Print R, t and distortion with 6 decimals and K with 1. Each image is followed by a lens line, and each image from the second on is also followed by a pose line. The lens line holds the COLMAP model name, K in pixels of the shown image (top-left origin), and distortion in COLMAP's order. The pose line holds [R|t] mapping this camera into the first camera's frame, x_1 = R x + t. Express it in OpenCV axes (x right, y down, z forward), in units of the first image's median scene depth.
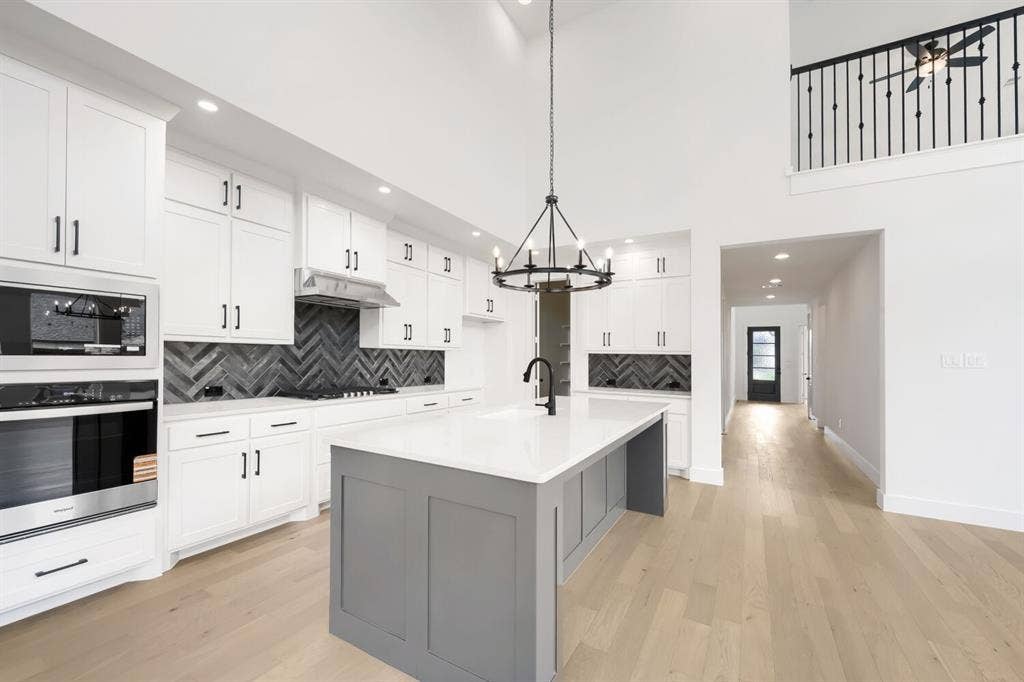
lens RADIAL K [[412.7, 0, 506.4], [0, 412.7, 343.5], [0, 0, 1]] dist [0.000374, 0.000532]
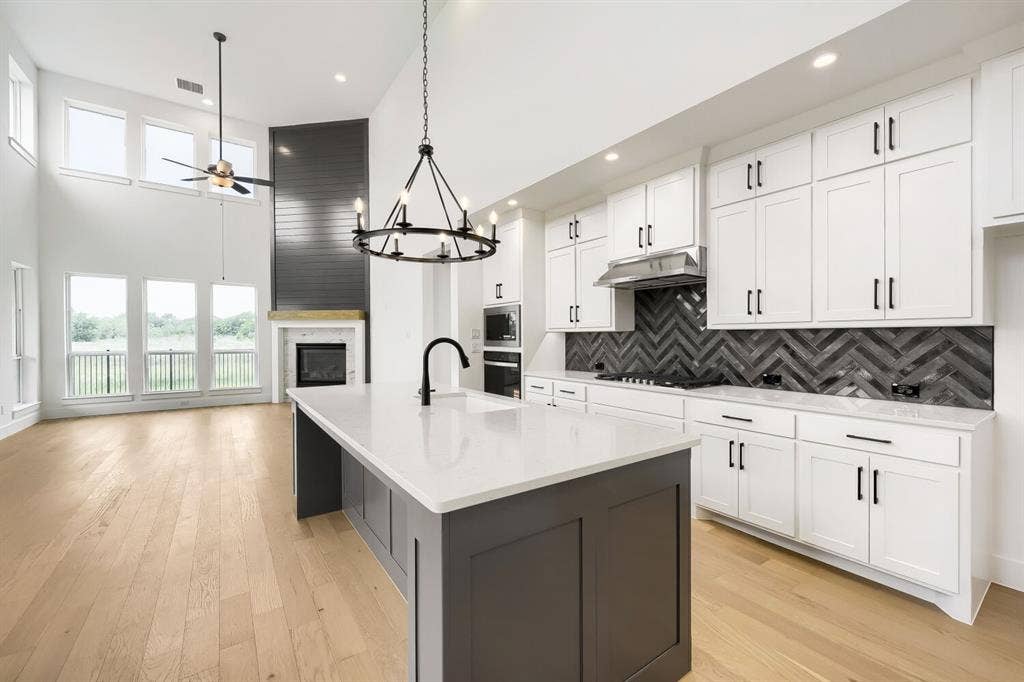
lens RADIAL K [[412.7, 0, 506.4], [0, 412.7, 343.5], [0, 0, 1]] dist [0.000374, 0.000532]
pose [[-0.409597, -0.006387, -0.912244, 0.545117], [0.019436, 0.999687, -0.015726, 0.041977], [0.912059, -0.024172, -0.409345, 0.999510]]
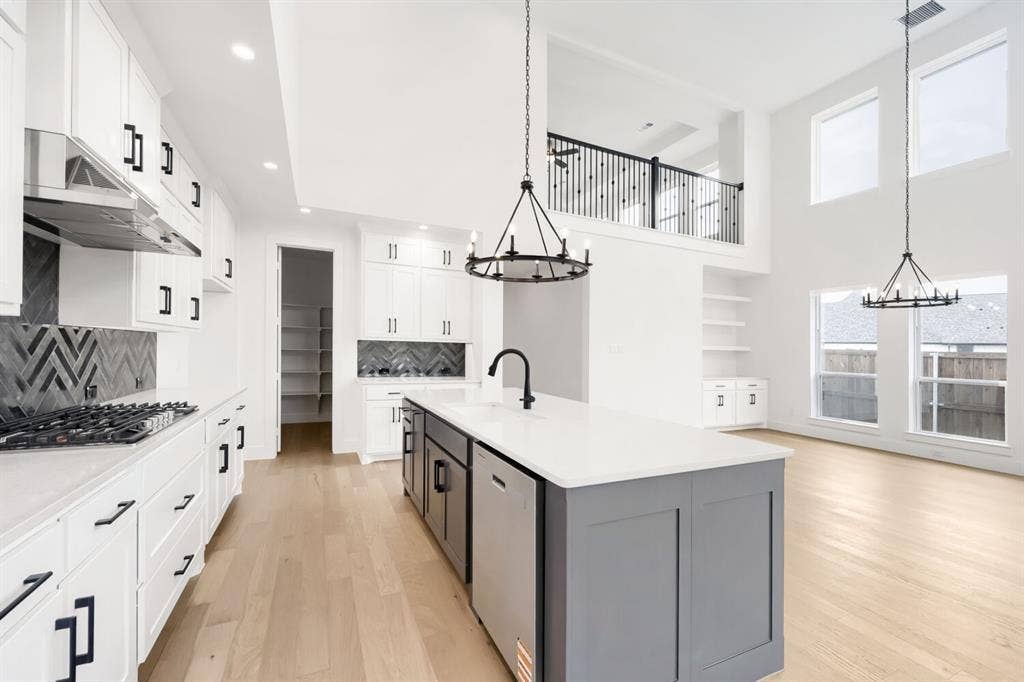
lens RADIAL K [[412.7, 0, 506.4], [0, 412.7, 343.5], [0, 0, 1]] dist [0.000374, 0.000532]
pose [[0.558521, 0.005760, 0.829470, -0.490577], [-0.041813, 0.998900, 0.021218, -0.000064], [-0.828436, -0.046534, 0.558148, 0.330324]]
